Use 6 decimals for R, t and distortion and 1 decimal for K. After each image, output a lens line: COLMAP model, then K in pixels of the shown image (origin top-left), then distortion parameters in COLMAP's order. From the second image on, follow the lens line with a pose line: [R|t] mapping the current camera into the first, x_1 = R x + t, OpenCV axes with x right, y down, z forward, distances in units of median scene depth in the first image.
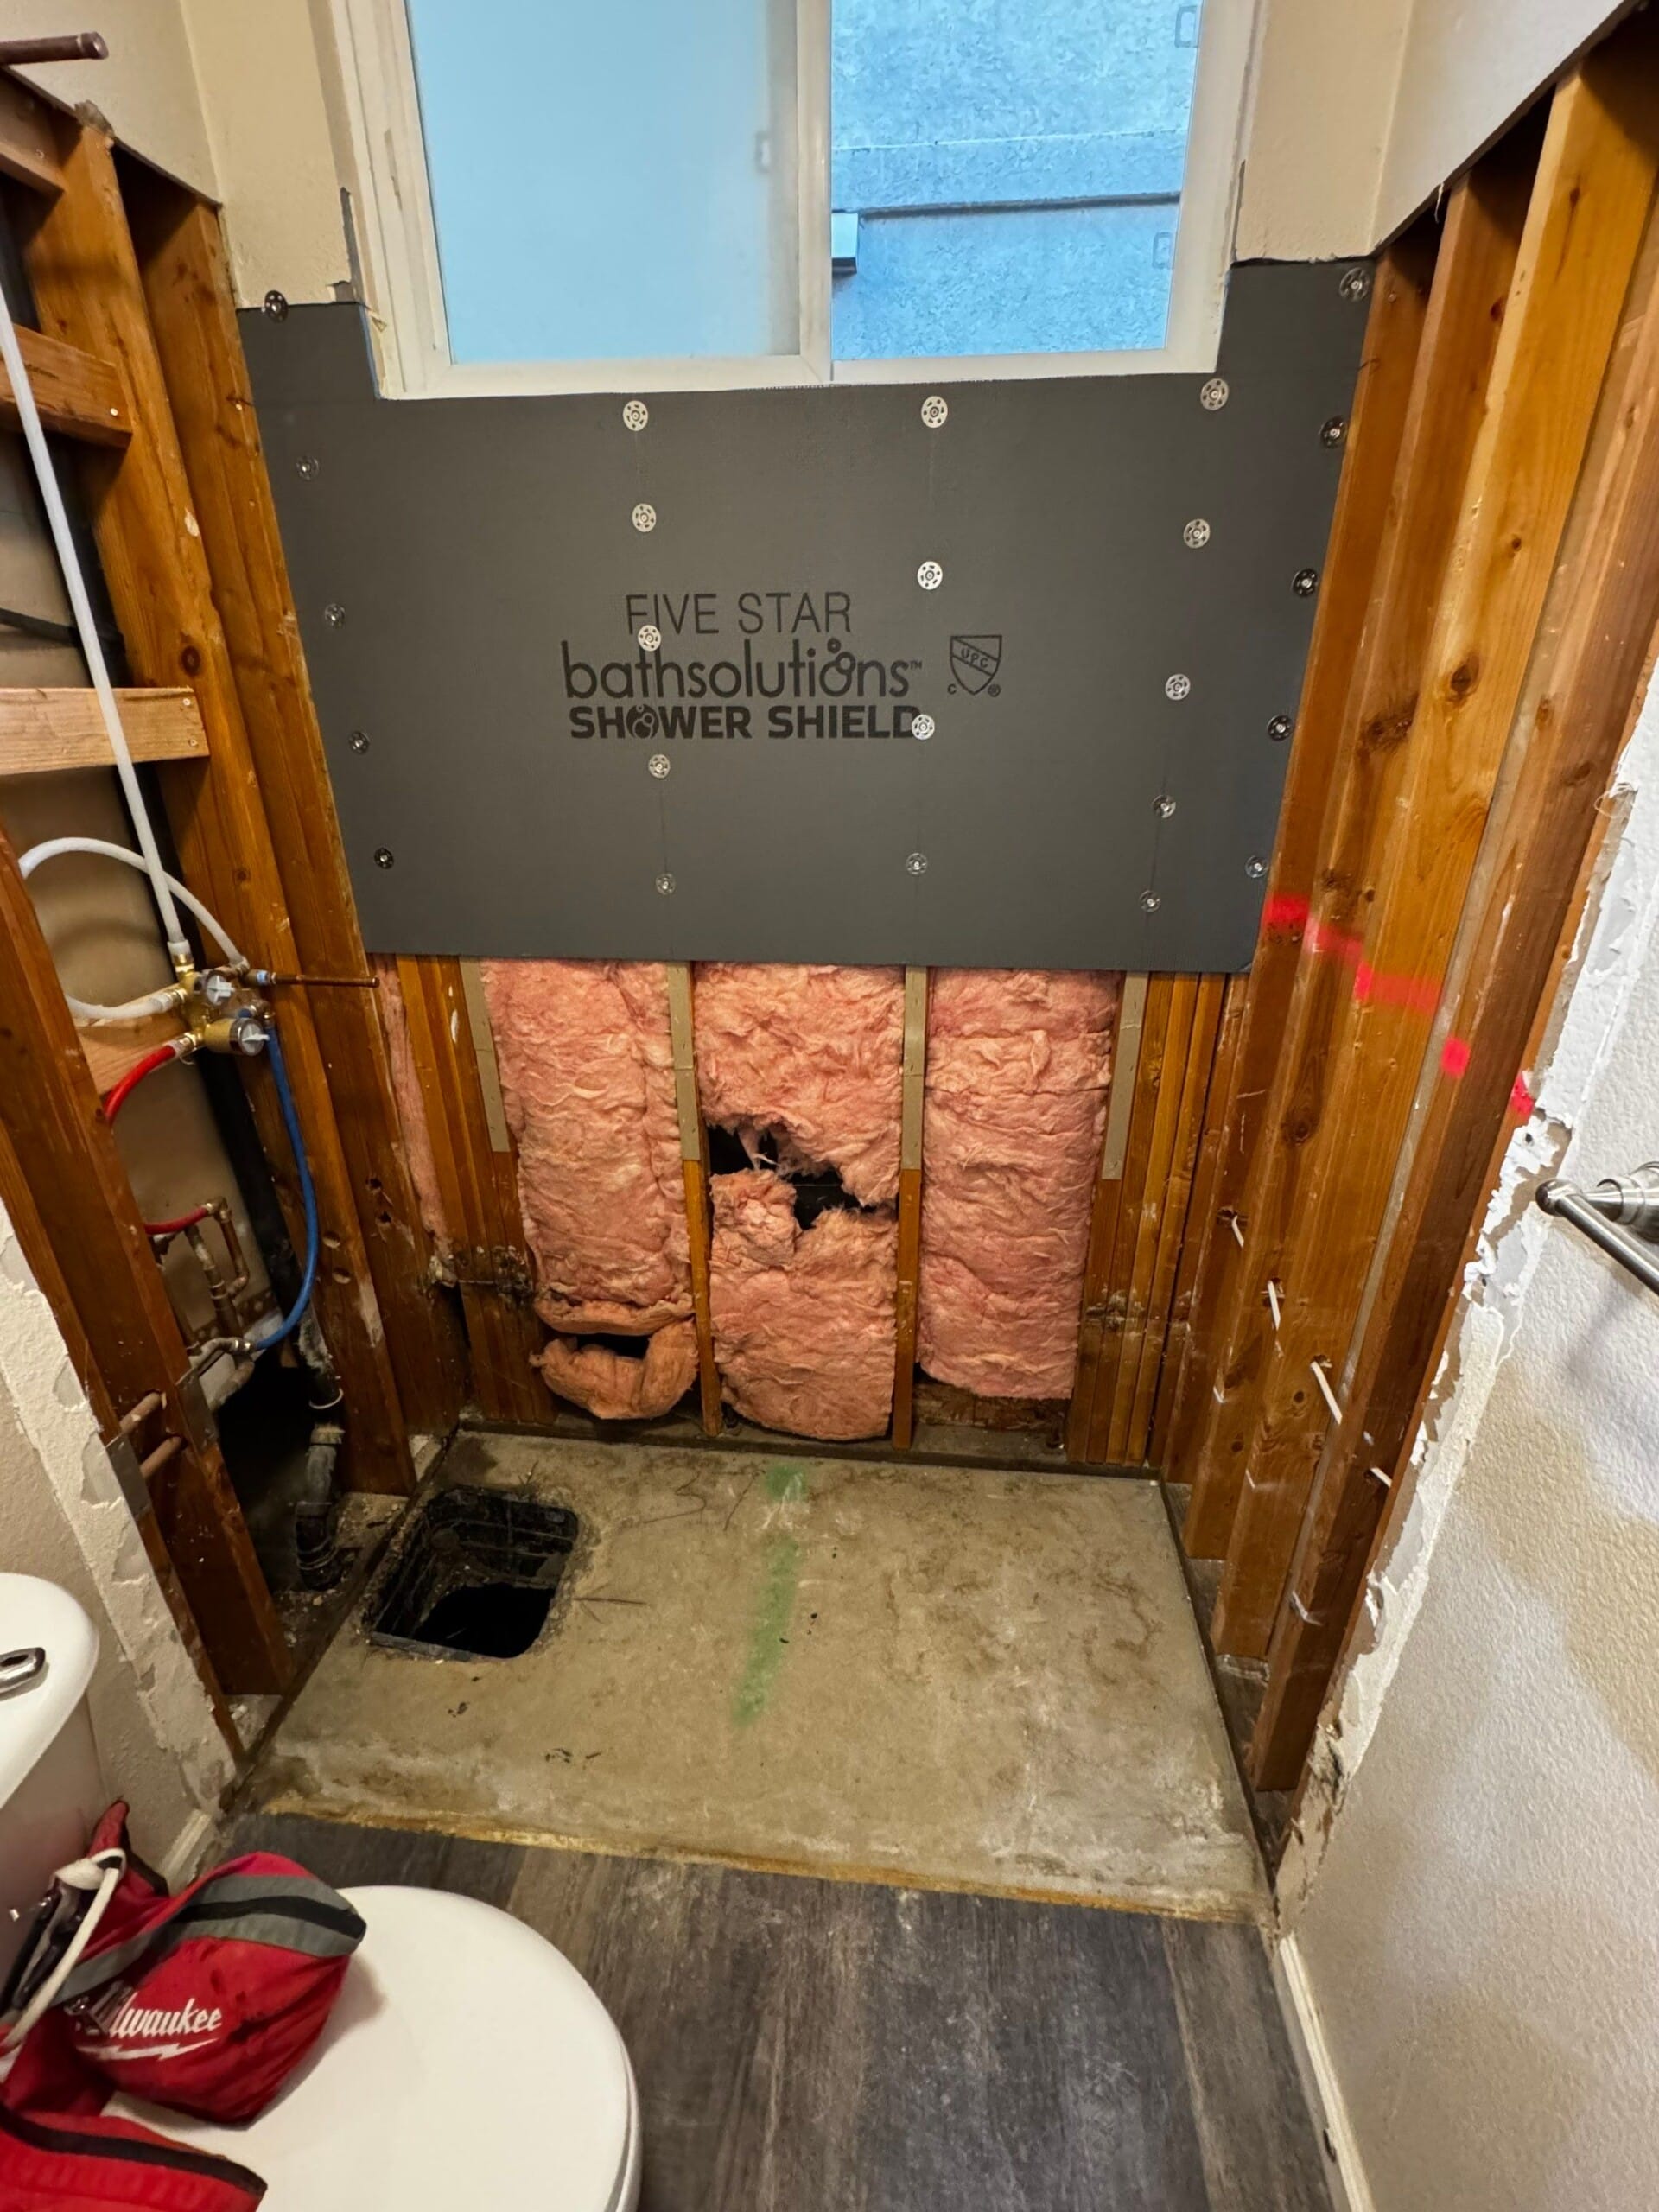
lens RADIAL K [[941.5, 0, 836.2], [0, 941.5, 1100.7], [0, 0, 1]] dist [-0.010324, 0.001666]
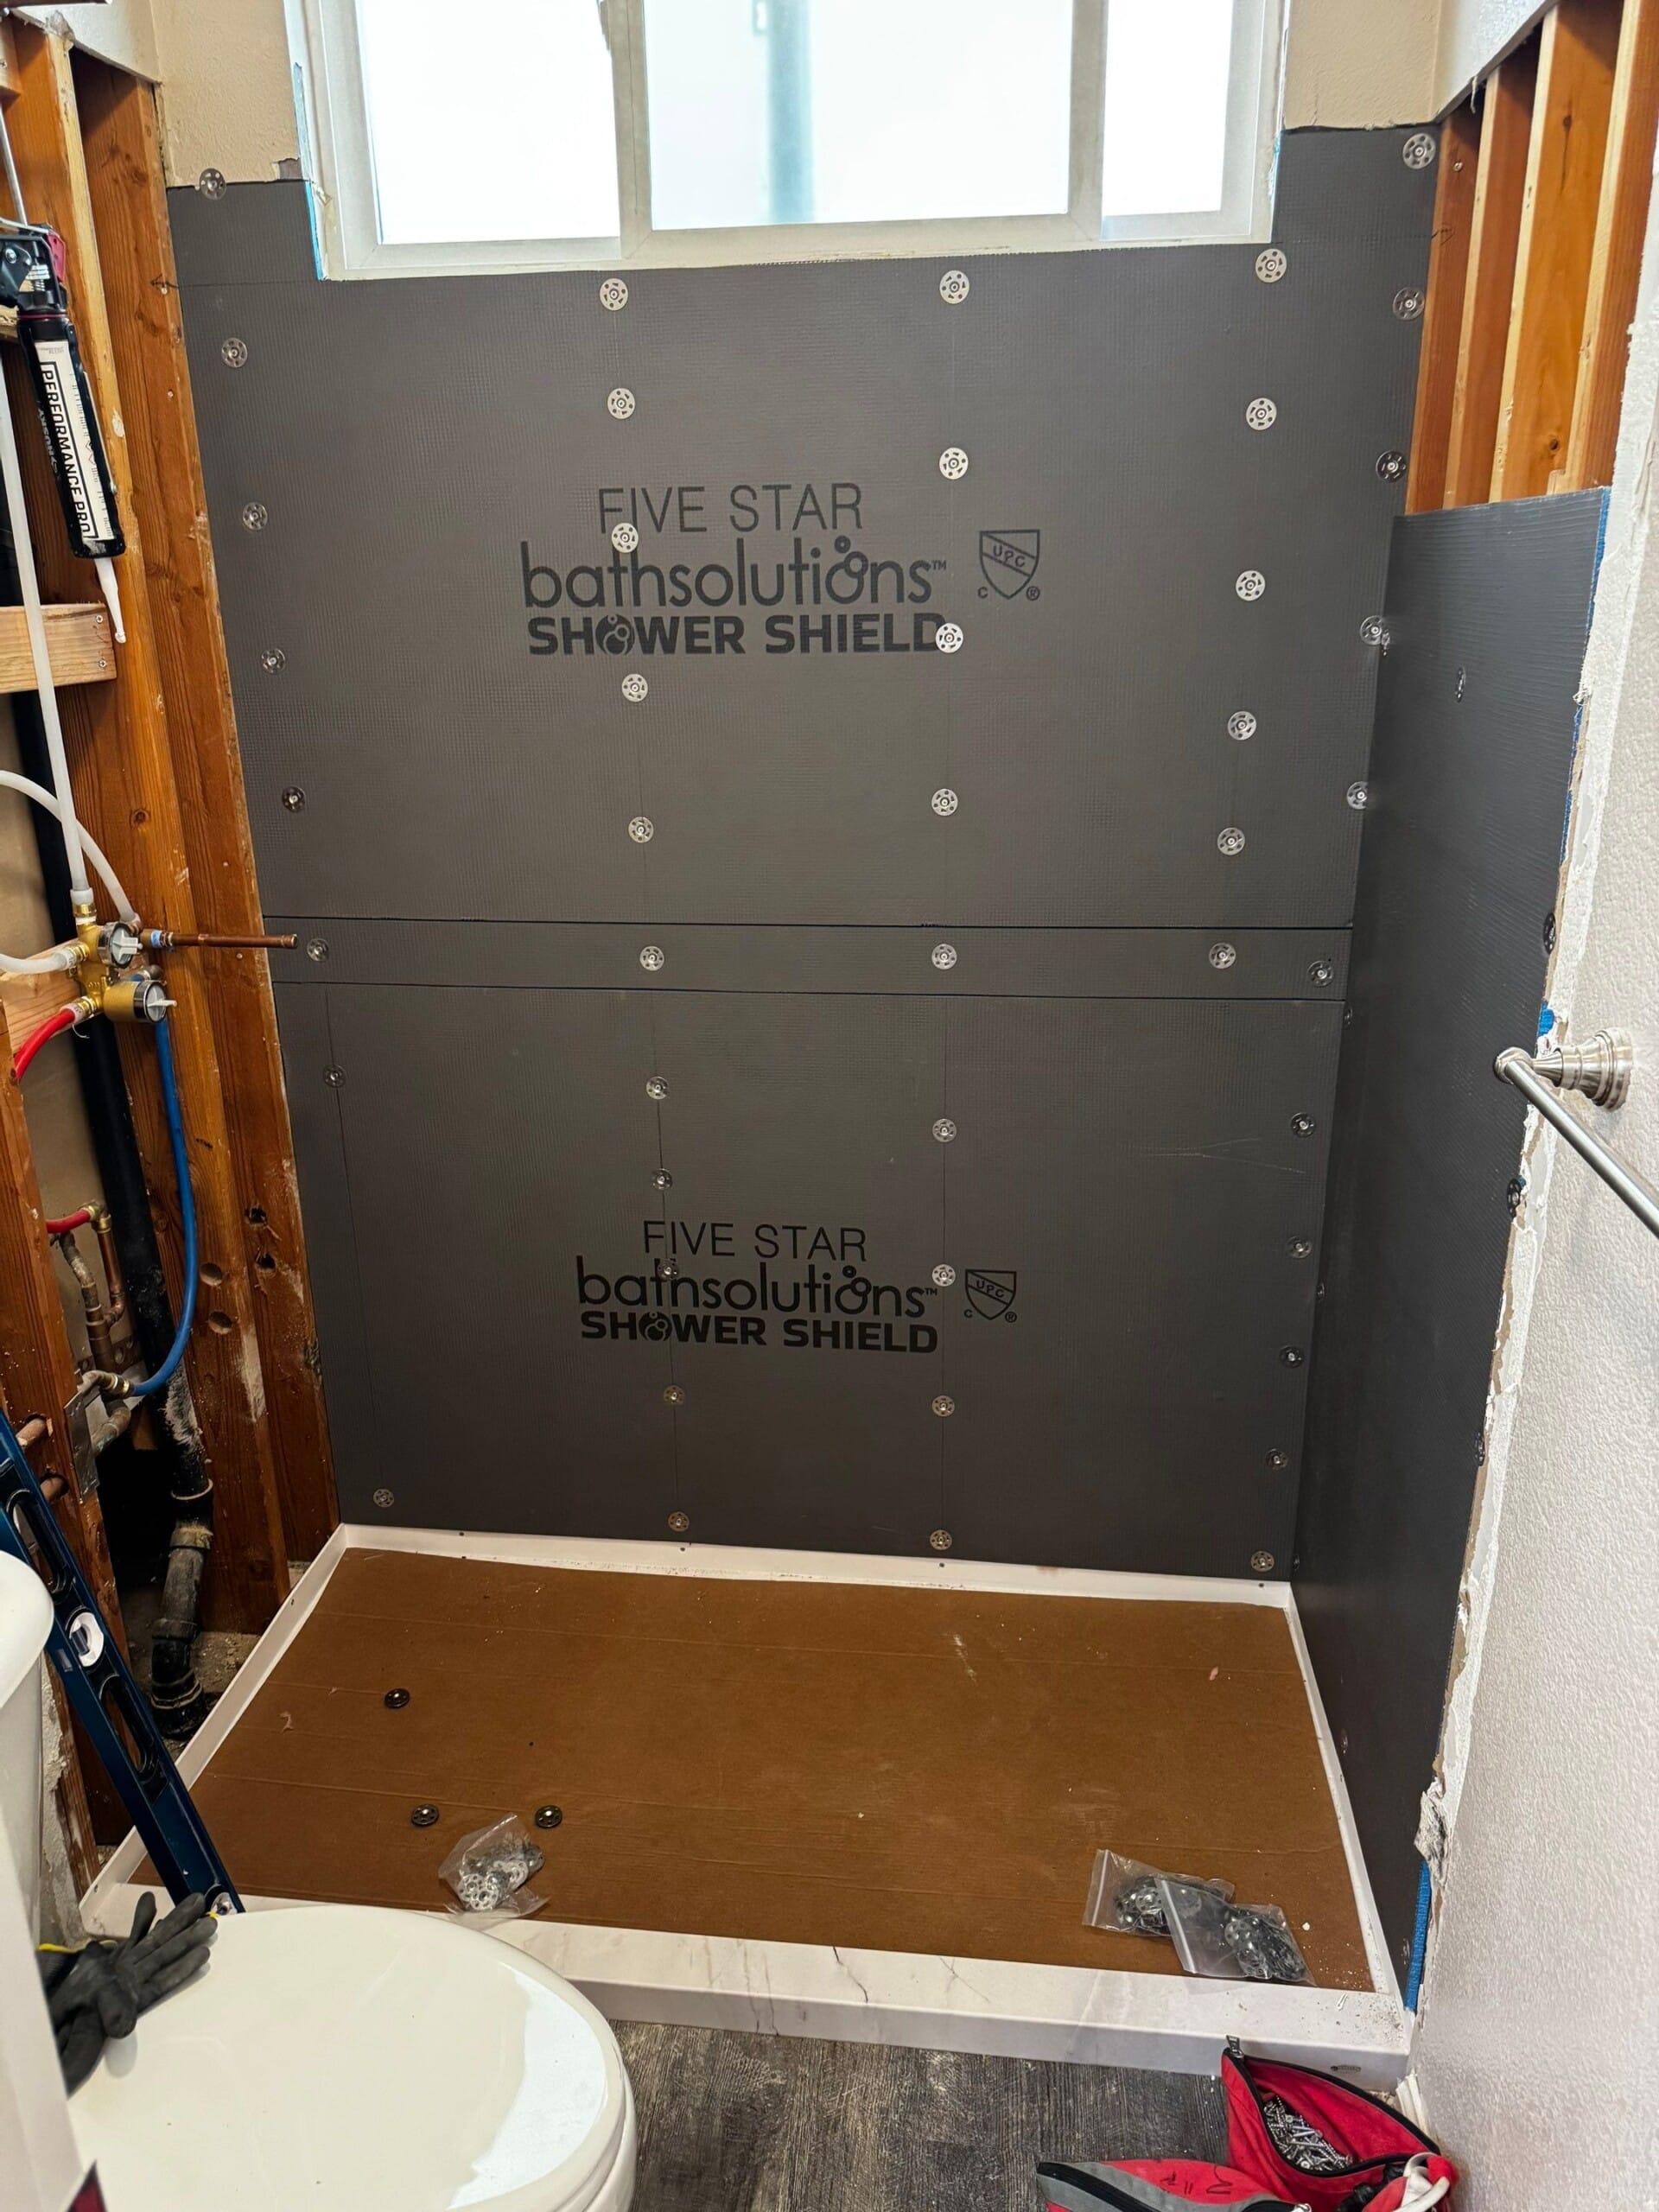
lens RADIAL K [[1597.8, 0, 831.8], [0, 1597.8, 1112.7], [0, 0, 1]] dist [0.014231, -0.024421]
pose [[0.999772, -0.006225, -0.020424, 0.014744], [0.004567, 0.996765, -0.080236, 0.145494], [0.020857, 0.080124, 0.996567, -0.407421]]
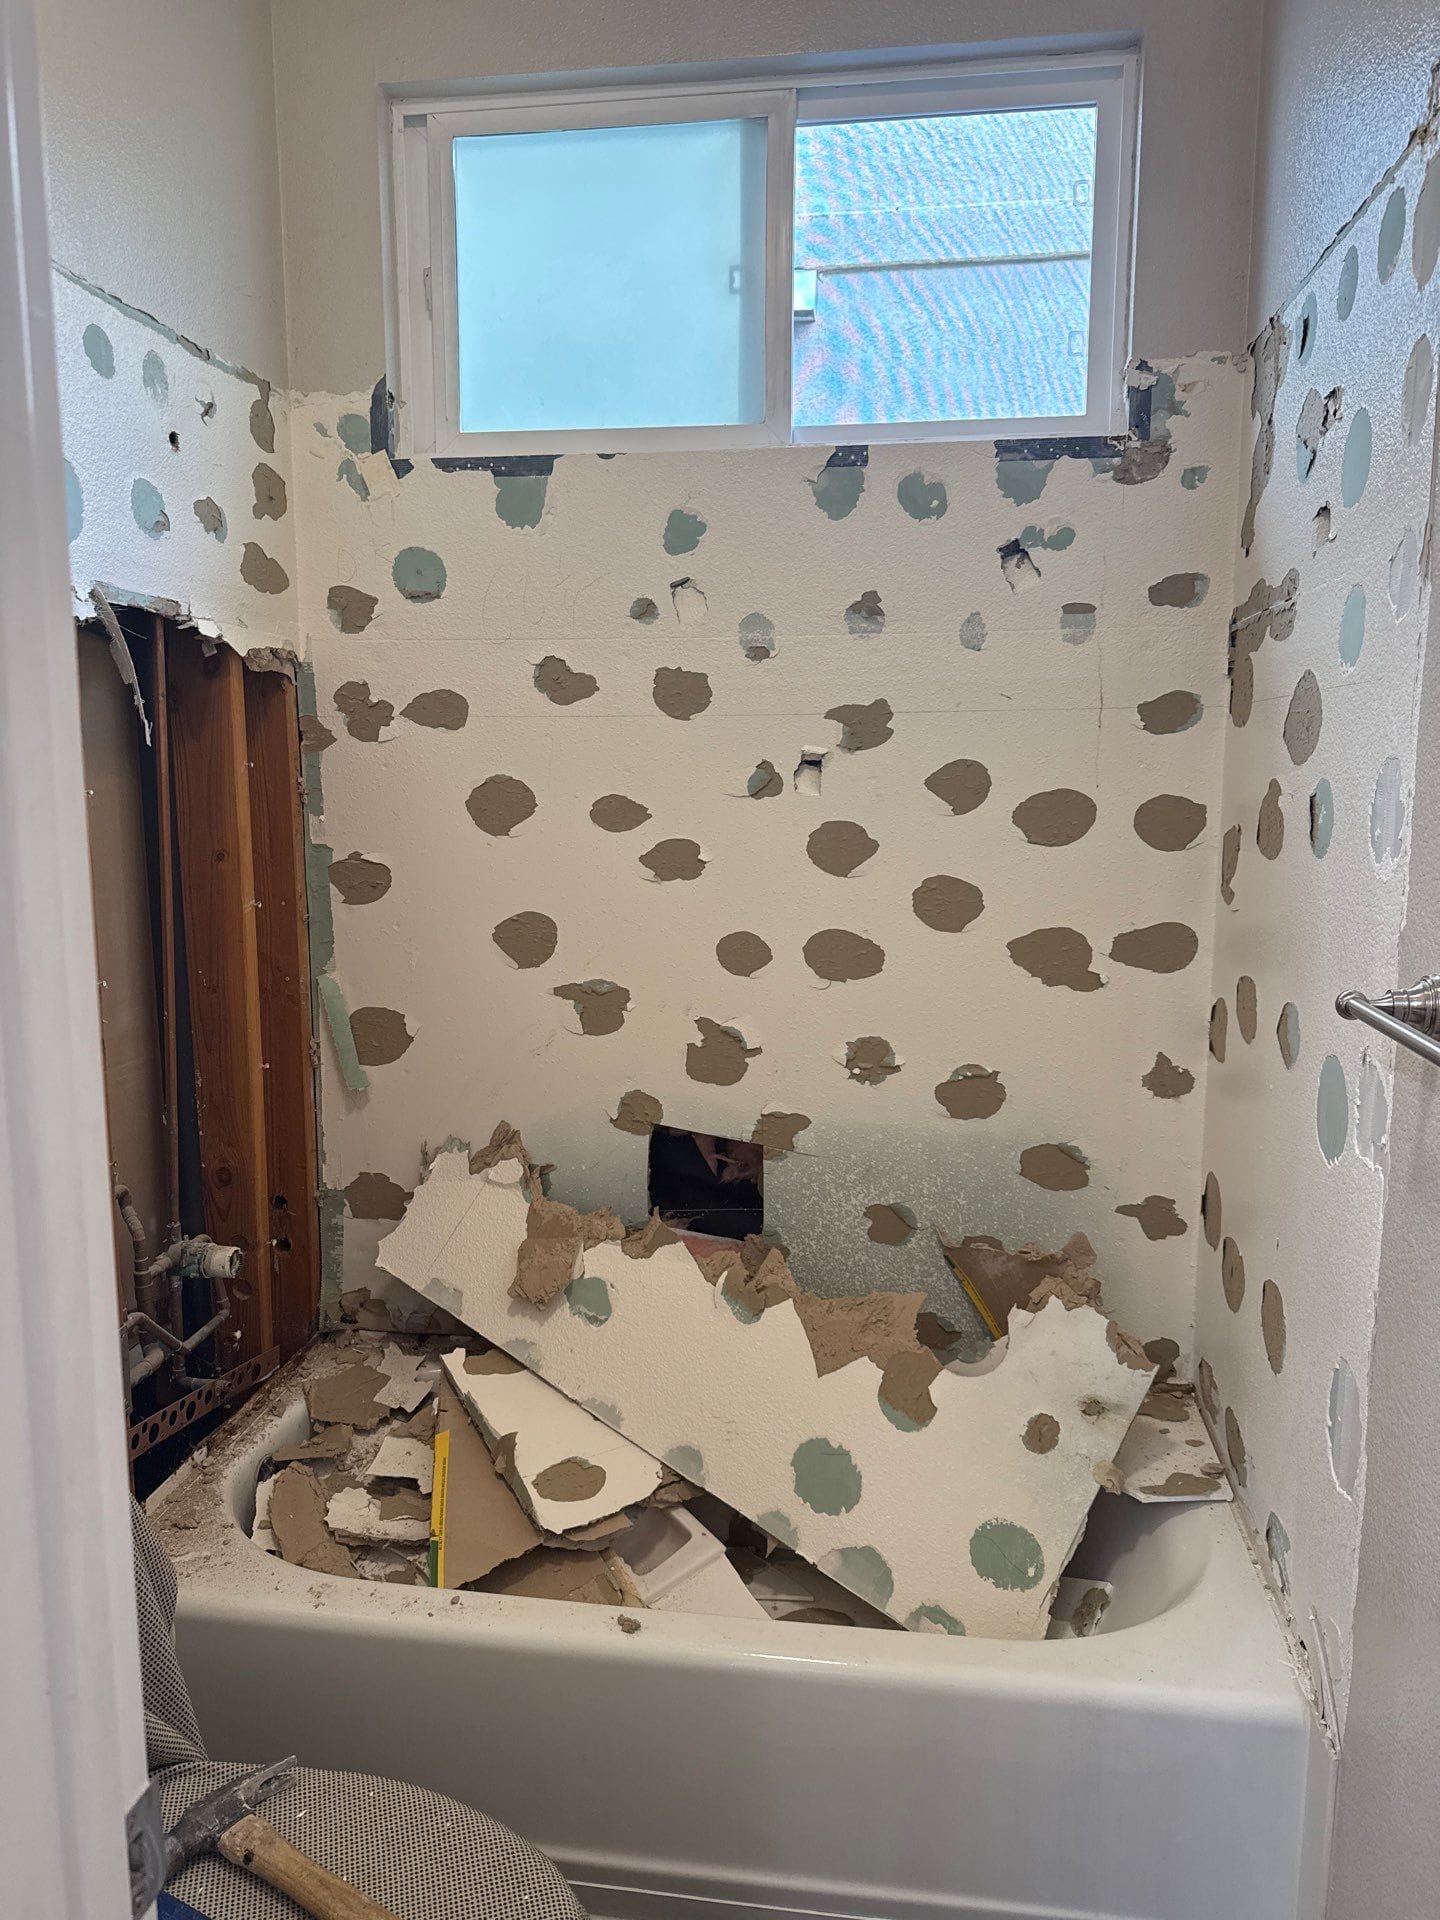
lens RADIAL K [[1386.9, 0, 720.7], [0, 1386.9, 964.3], [0, 0, 1]] dist [0.014231, -0.024421]
pose [[0.998855, 0.008240, -0.047129, -0.004781], [-0.020656, 0.962790, -0.269460, 0.285050], [0.043155, 0.270125, 0.961858, -0.438445]]
